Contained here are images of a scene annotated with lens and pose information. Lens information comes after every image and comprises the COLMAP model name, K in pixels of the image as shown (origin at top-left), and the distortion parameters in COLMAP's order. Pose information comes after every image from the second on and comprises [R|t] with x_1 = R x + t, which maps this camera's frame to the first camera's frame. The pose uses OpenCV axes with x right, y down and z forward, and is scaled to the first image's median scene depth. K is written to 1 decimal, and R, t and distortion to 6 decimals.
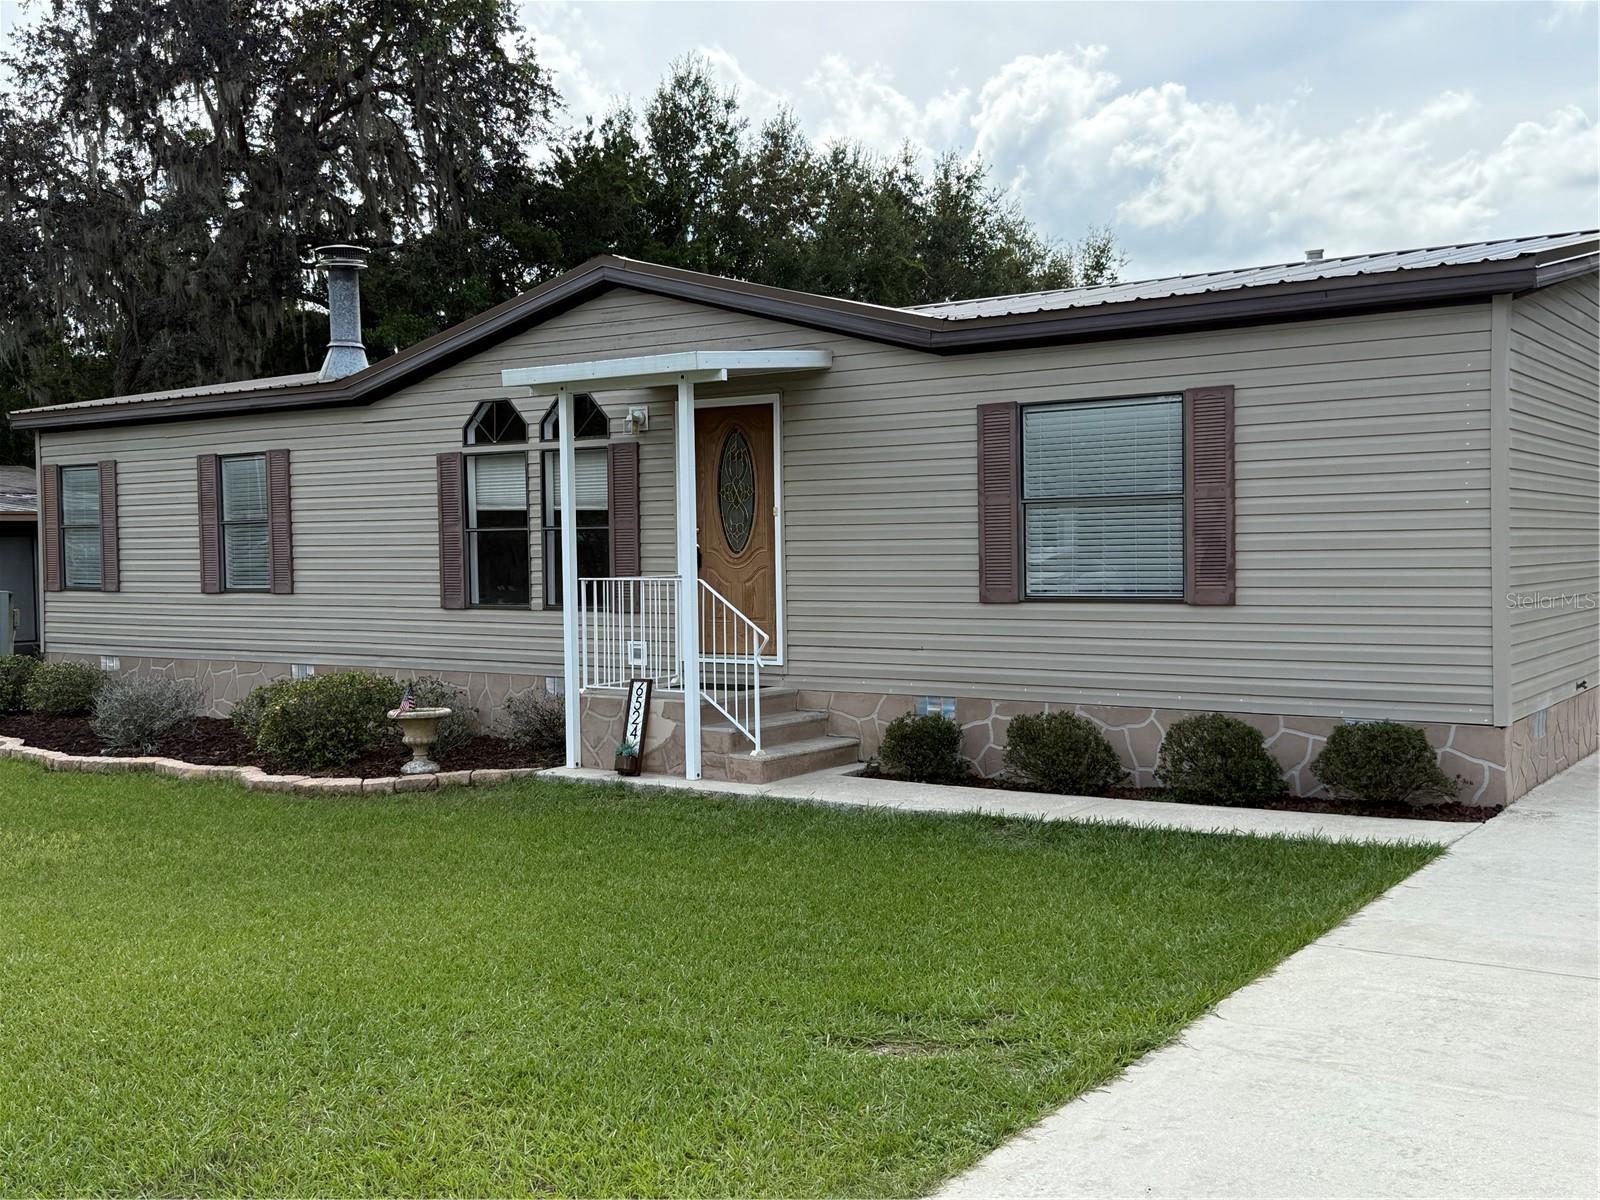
lens RADIAL K [[1656.7, 0, 802.3], [0, 1656.7, 590.3], [0, 0, 1]] dist [0.137844, 0.000000]
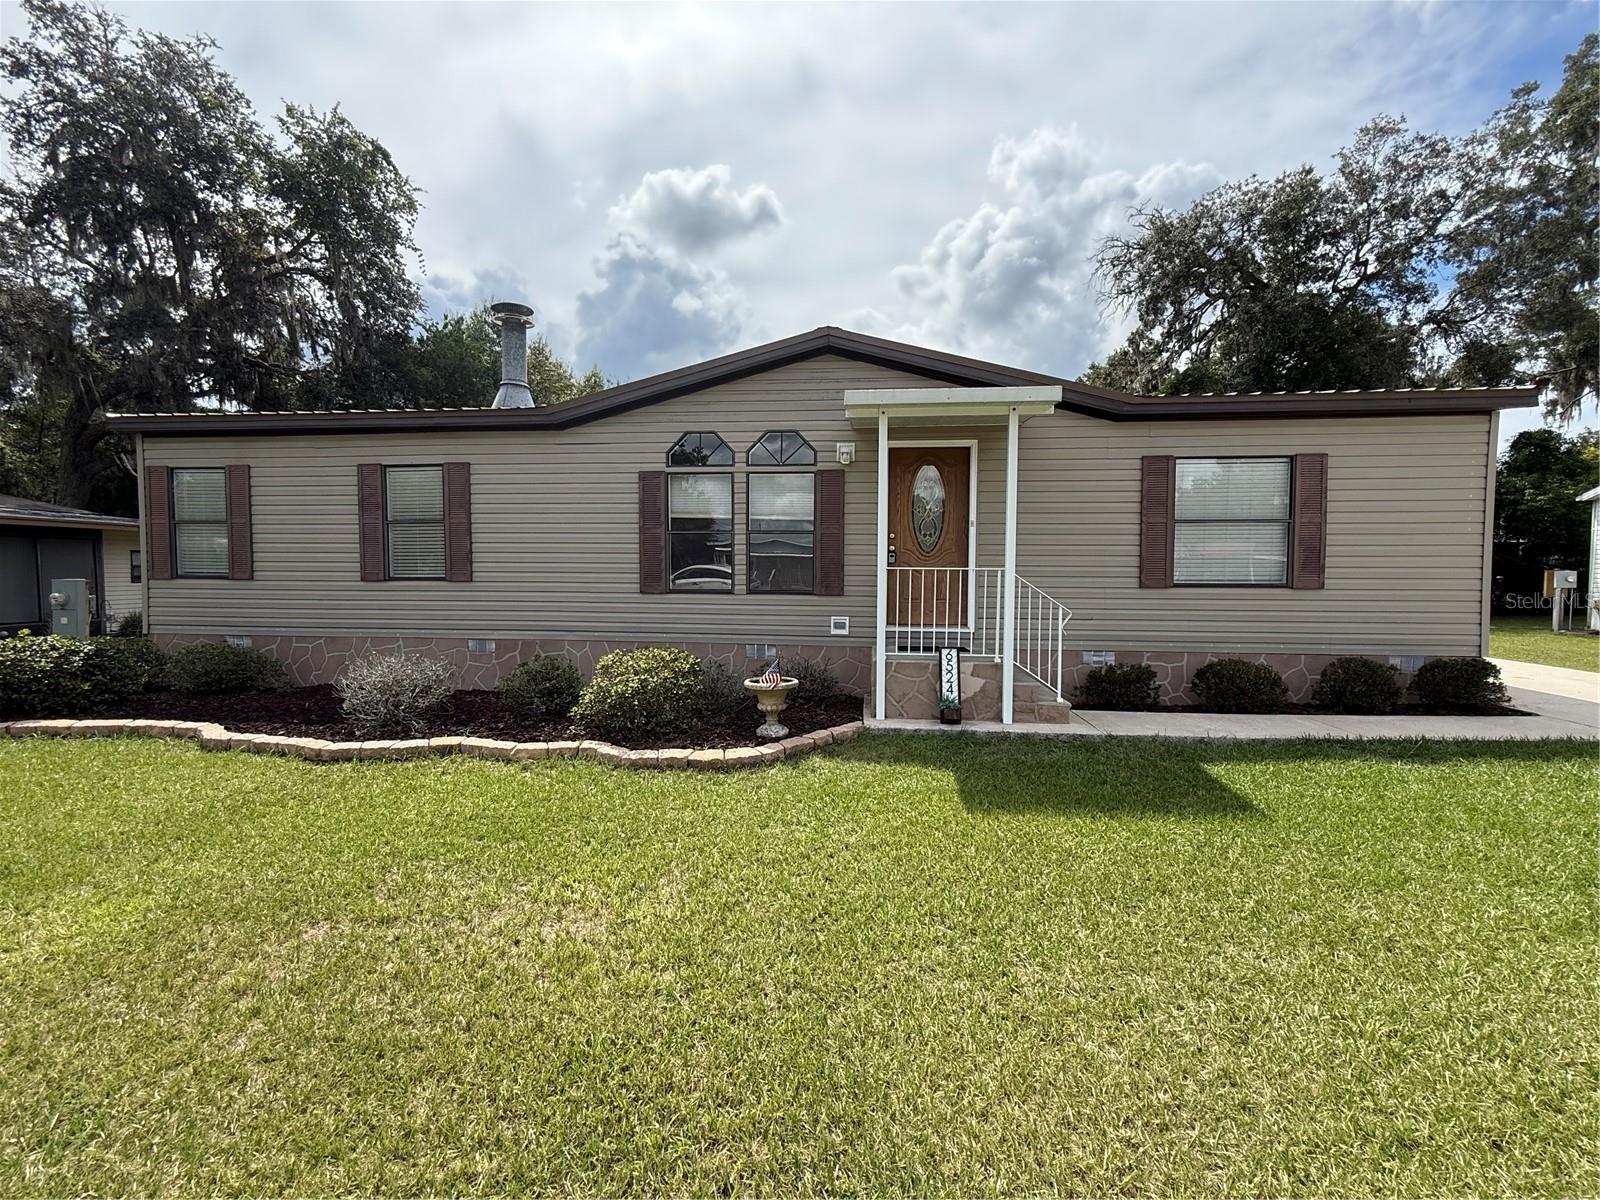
lens RADIAL K [[664.1, 0, 799.4], [0, 664.1, 600.7], [0, 0, 1]] dist [0.004491, 0.000116]
pose [[0.865852, -0.003277, 0.500289, -0.382665], [-0.003356, 0.999918, 0.012358, 0.010367], [-0.500289, -0.012379, 0.865770, 0.522193]]
